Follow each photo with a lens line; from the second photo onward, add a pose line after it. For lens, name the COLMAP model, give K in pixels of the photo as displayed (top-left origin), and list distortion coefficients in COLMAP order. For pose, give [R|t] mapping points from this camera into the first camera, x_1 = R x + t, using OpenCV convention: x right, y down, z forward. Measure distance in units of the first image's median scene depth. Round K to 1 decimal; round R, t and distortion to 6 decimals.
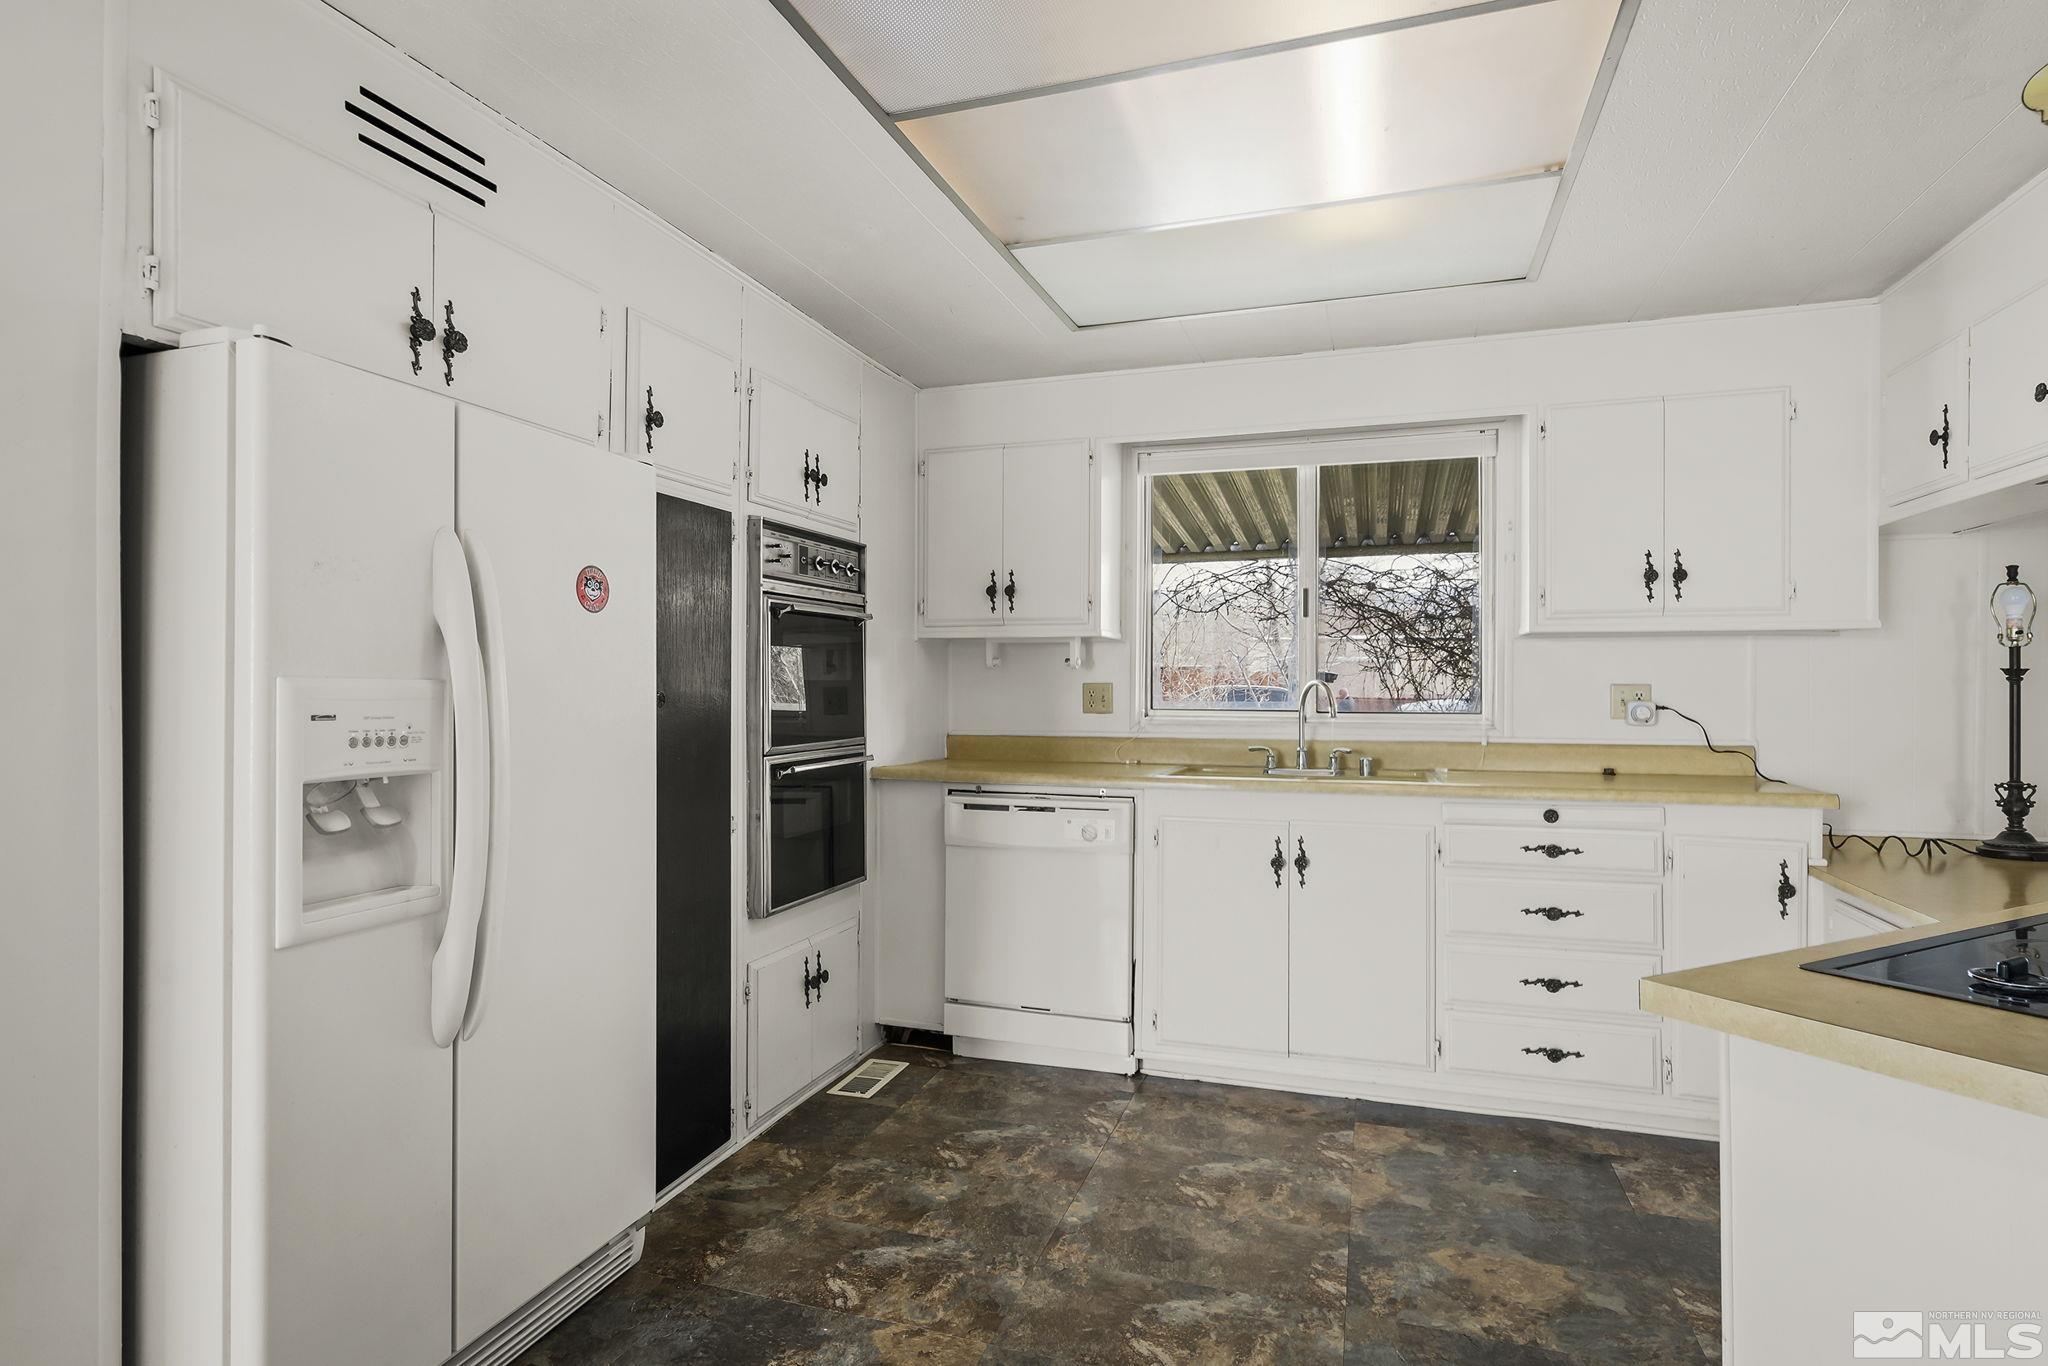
lens RADIAL K [[1030.5, 0, 1029.5], [0, 1030.5, 682.6], [0, 0, 1]] dist [0.000087, 0.001123]
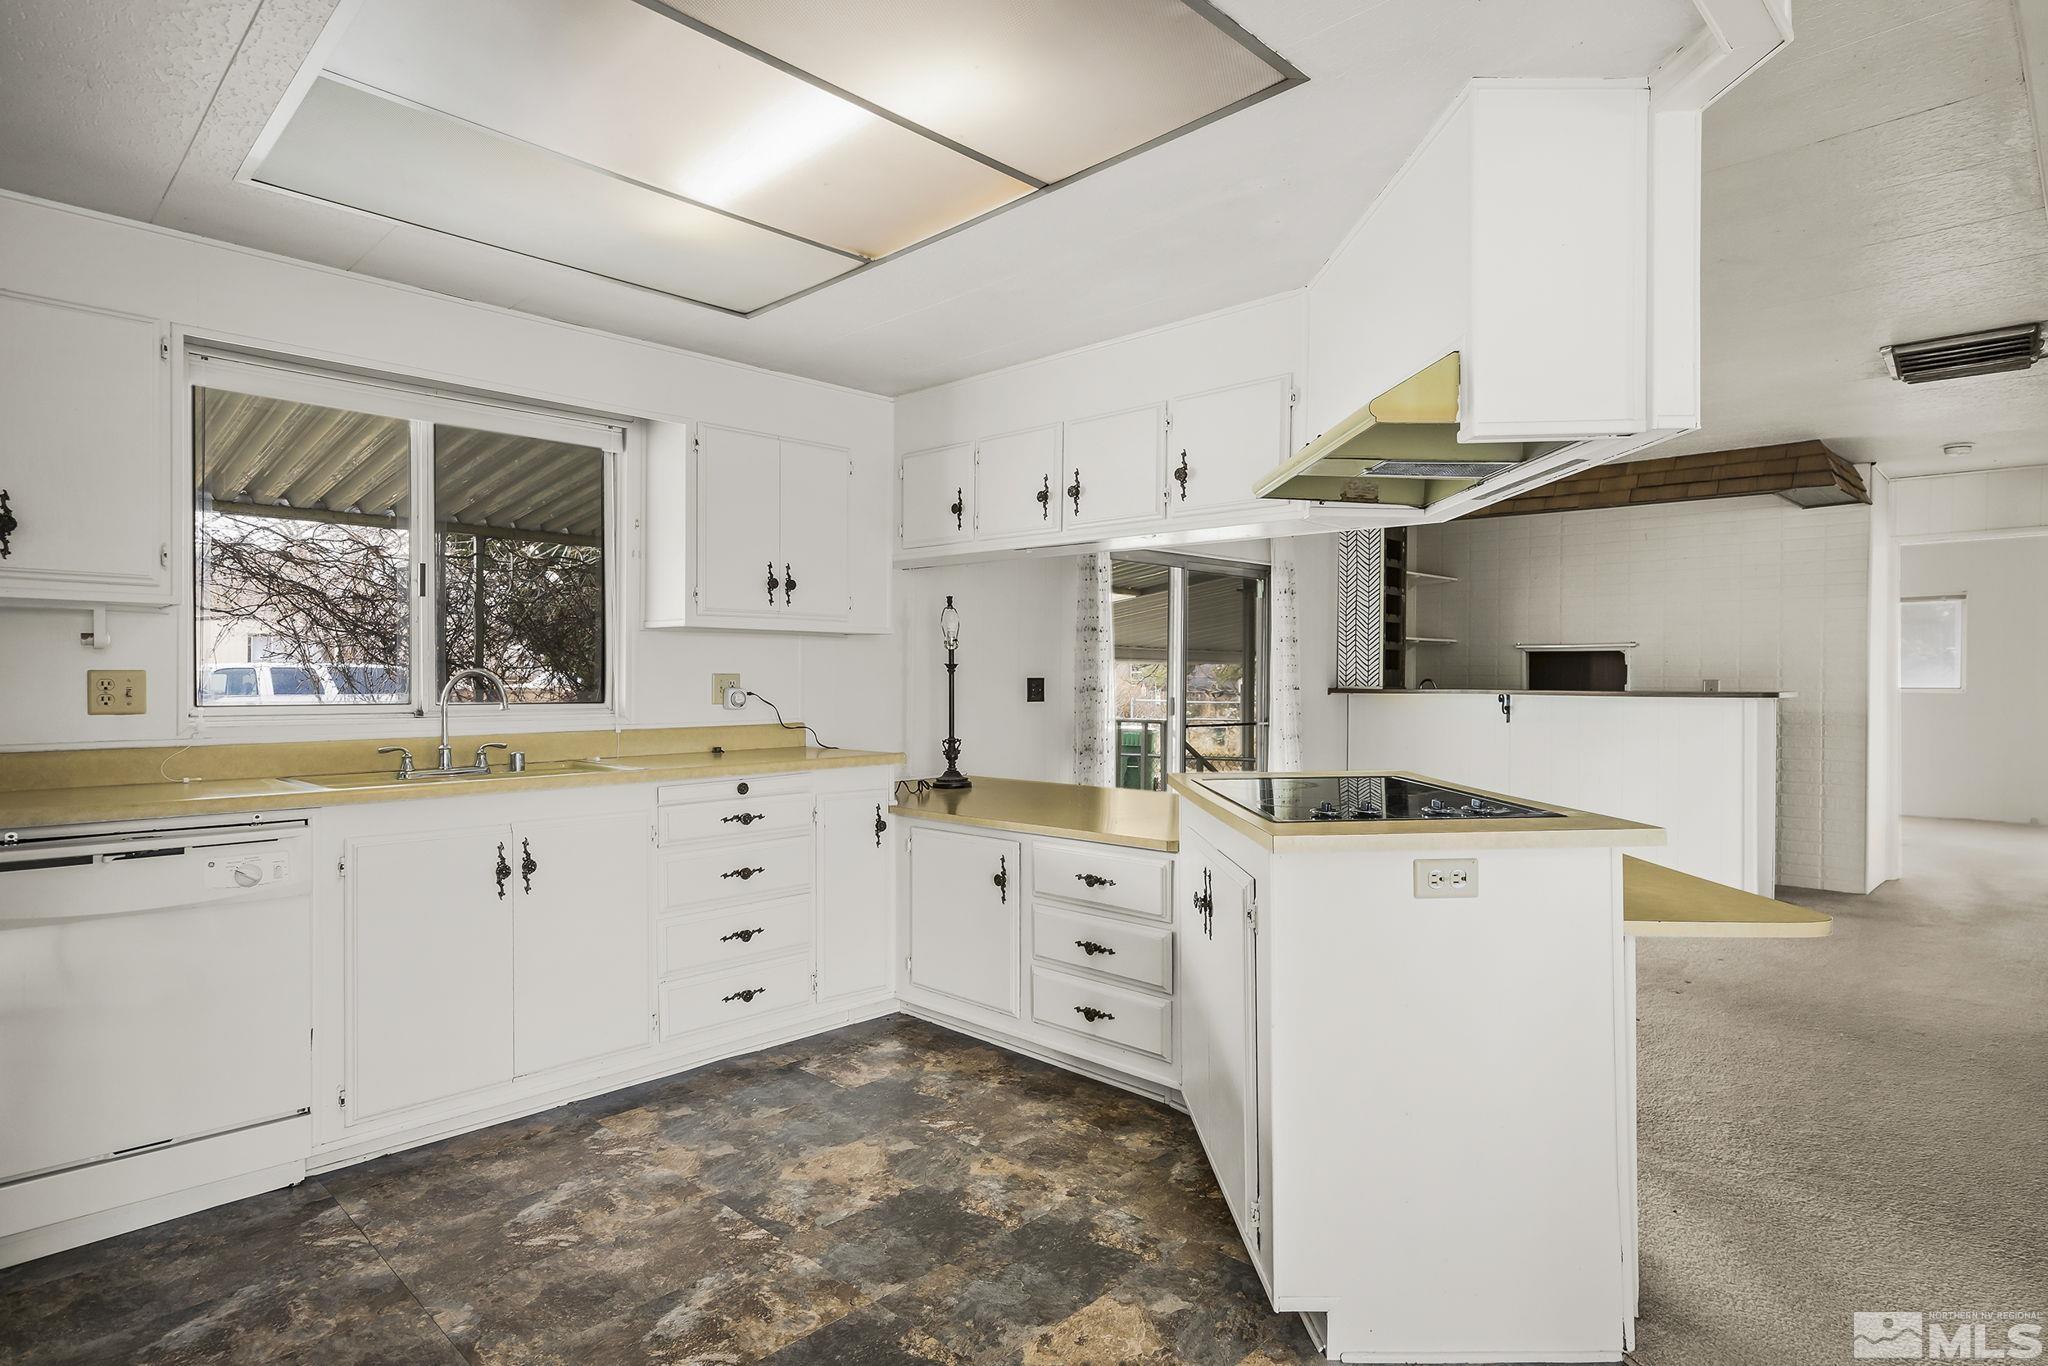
lens RADIAL K [[1093.5, 0, 1016.0], [0, 1093.5, 686.5], [0, 0, 1]] dist [0.002053, -0.000469]
pose [[0.447211, -0.007786, 0.894395, -0.443150], [-0.002587, 0.999947, 0.009998, 0.003159], [-0.894425, -0.006785, 0.447167, 0.186901]]
